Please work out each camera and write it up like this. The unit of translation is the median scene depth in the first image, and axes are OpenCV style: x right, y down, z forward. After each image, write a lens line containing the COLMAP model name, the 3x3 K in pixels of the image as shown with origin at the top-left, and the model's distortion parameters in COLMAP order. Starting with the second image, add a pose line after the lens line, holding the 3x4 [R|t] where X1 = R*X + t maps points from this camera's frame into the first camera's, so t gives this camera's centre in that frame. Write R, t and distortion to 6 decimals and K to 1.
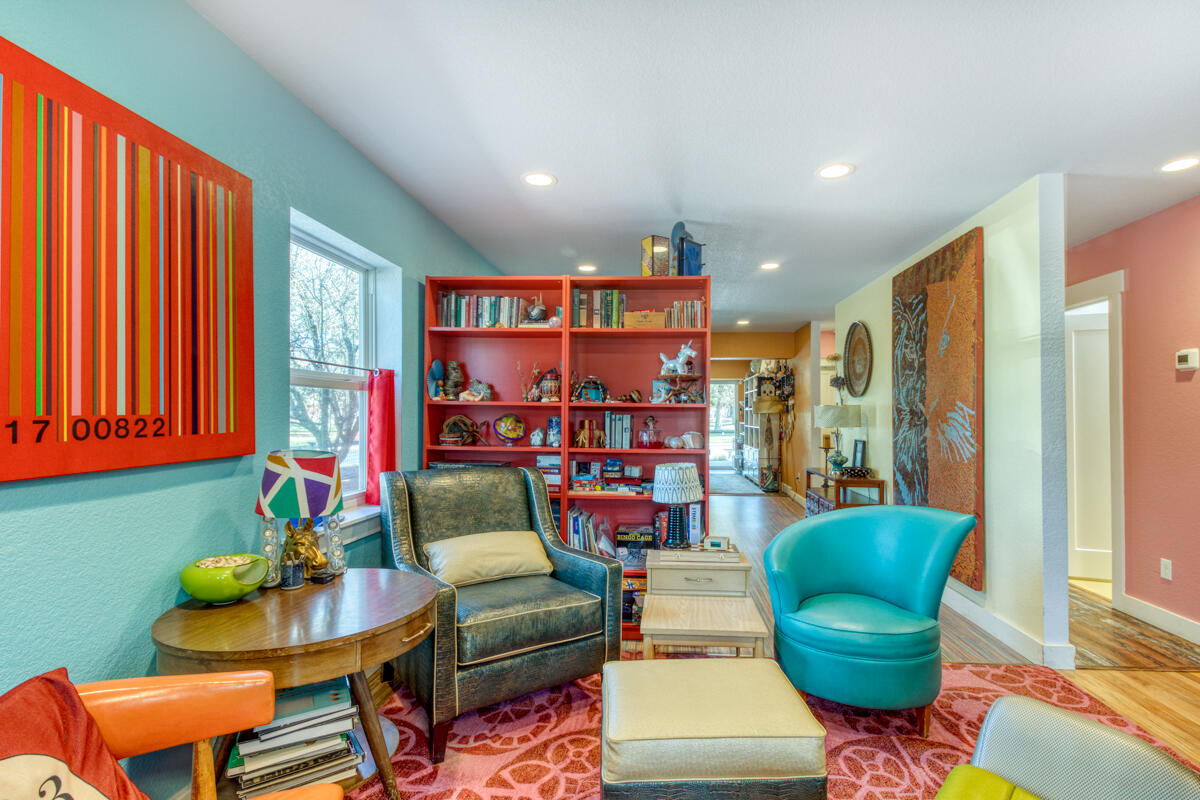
lens RADIAL K [[579.2, 0, 600.0], [0, 579.2, 400.0], [0, 0, 1]] dist [-0.001165, -0.000103]
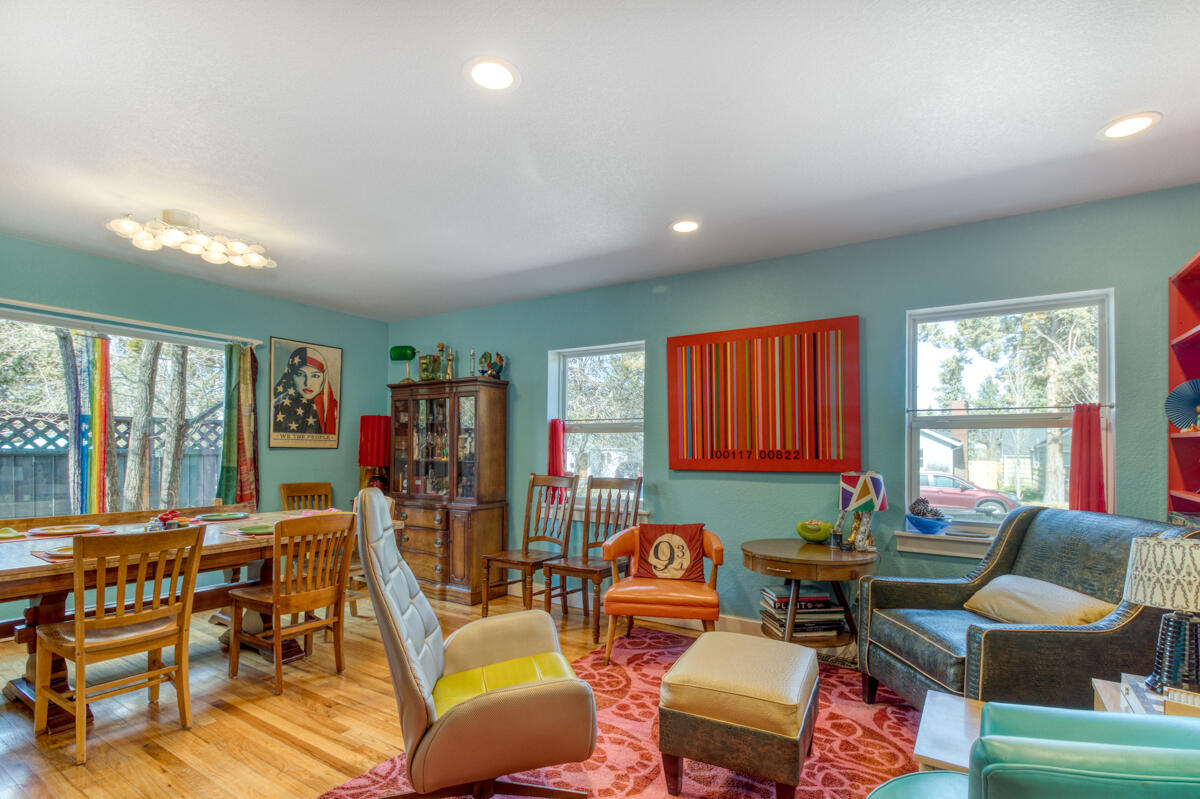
lens RADIAL K [[557.6, 0, 600.8], [0, 557.6, 447.2], [0, 0, 1]] dist [0.000125, 0.000078]
pose [[-0.502154, -0.012554, -0.864687, 1.521073], [0.012660, 0.999681, -0.021867, 0.055314], [0.864685, -0.021928, -0.501835, 1.450605]]
